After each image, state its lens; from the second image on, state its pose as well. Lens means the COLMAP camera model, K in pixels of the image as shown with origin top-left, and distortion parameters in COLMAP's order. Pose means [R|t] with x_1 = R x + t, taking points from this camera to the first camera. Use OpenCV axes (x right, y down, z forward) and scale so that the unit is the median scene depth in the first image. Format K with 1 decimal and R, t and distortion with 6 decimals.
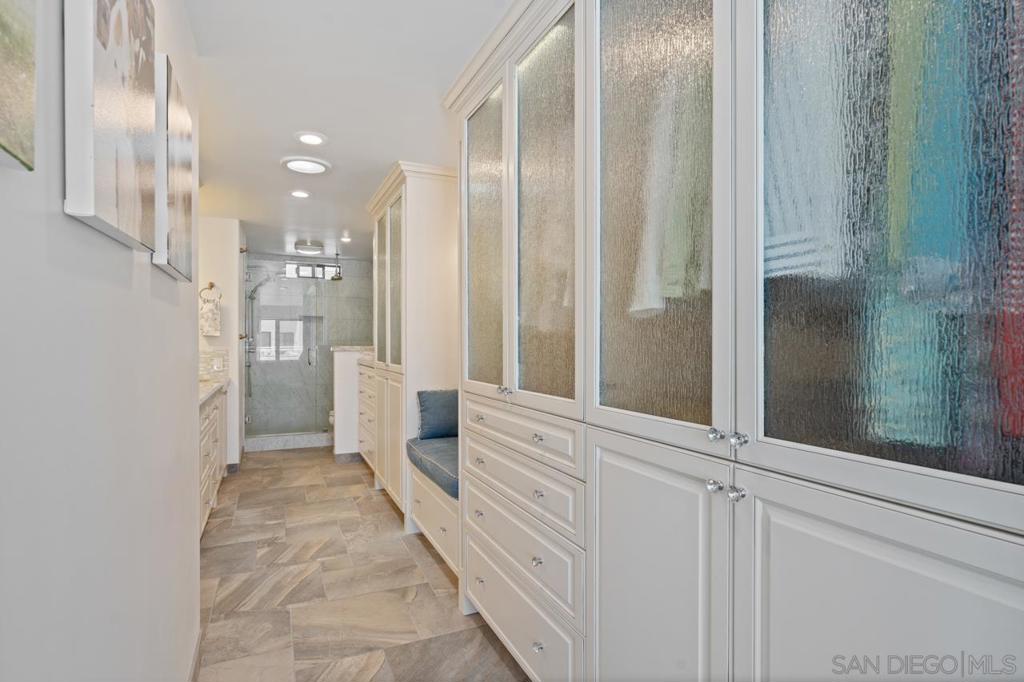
lens RADIAL K [[522.2, 0, 515.2], [0, 522.2, 349.9], [0, 0, 1]] dist [-0.001857, -0.000047]
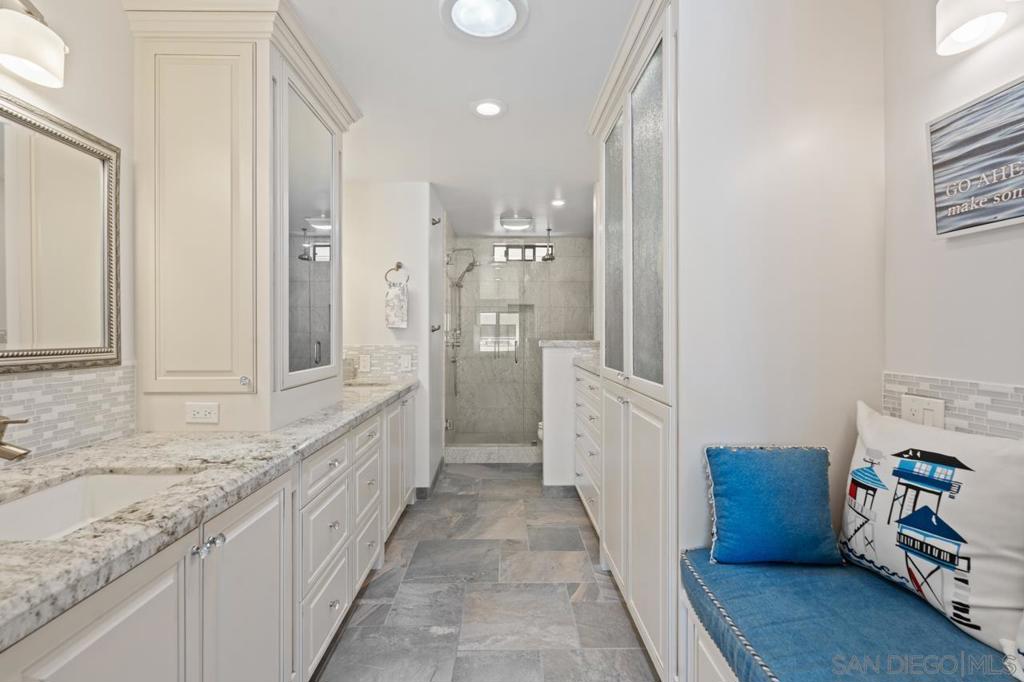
lens RADIAL K [[448.3, 0, 510.2], [0, 448.3, 339.0], [0, 0, 1]] dist [-0.002782, -0.000245]
pose [[0.910790, 0.001373, -0.412868, -0.128994], [-0.001500, 0.999999, 0.000016, -0.009319], [0.412868, 0.000605, 0.910791, 0.411211]]
